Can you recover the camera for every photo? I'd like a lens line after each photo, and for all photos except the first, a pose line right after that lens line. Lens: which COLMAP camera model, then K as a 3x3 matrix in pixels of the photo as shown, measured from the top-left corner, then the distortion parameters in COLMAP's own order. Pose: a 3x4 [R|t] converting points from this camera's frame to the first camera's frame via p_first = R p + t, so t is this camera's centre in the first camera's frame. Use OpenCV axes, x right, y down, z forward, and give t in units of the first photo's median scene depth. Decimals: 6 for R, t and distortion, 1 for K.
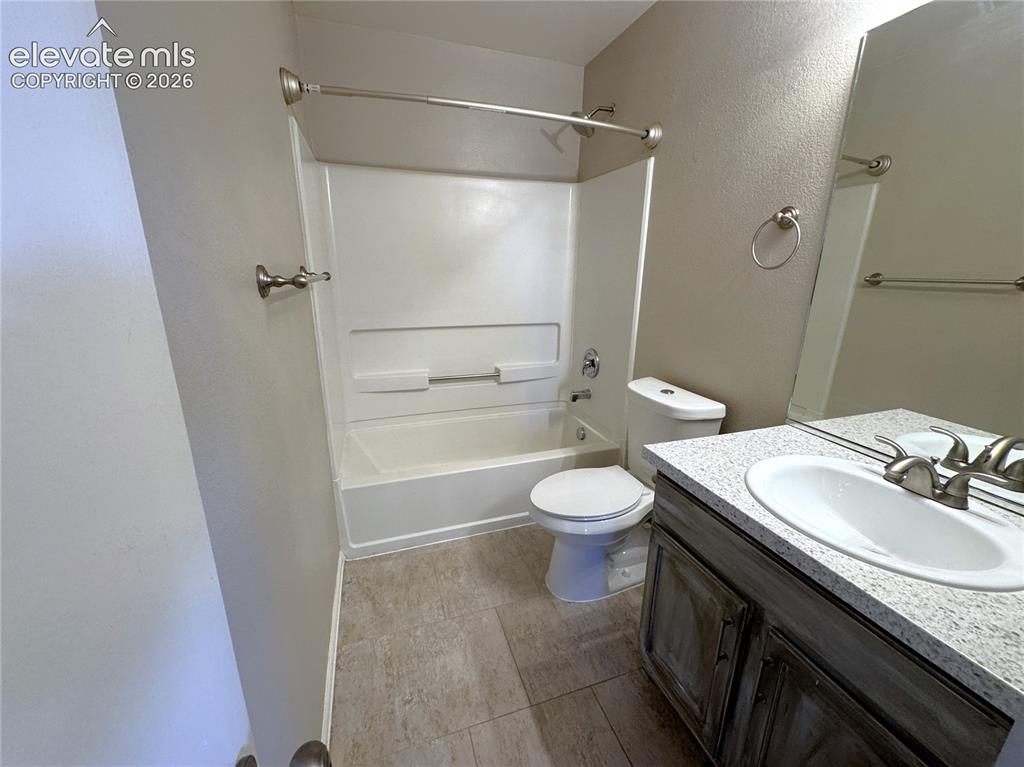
lens RADIAL K [[414.9, 0, 510.8], [0, 414.9, 384.0], [0, 0, 1]] dist [-0.003043, 0.000273]
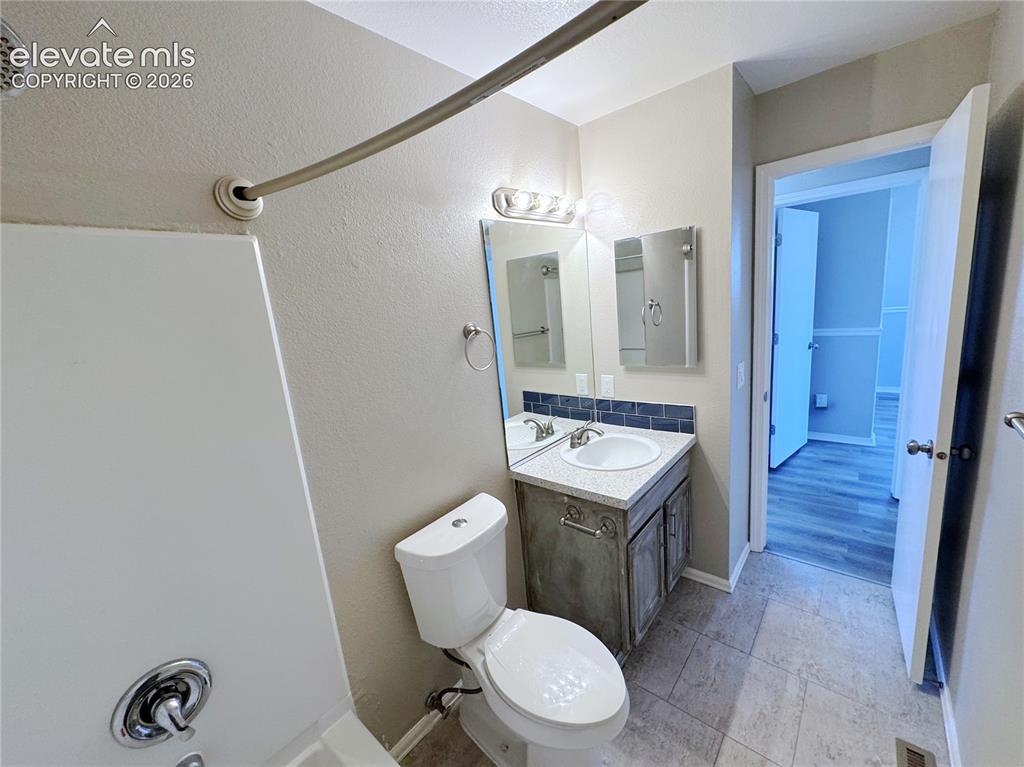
lens RADIAL K [[414.9, 0, 513.4], [0, 414.9, 383.6], [0, 0, 1]] dist [-0.003043, 0.000273]
pose [[-0.520759, -0.123543, 0.844717, -0.468222], [0.316776, 0.890870, 0.325583, -0.606045], [-0.792756, 0.437137, -0.424793, 1.453343]]
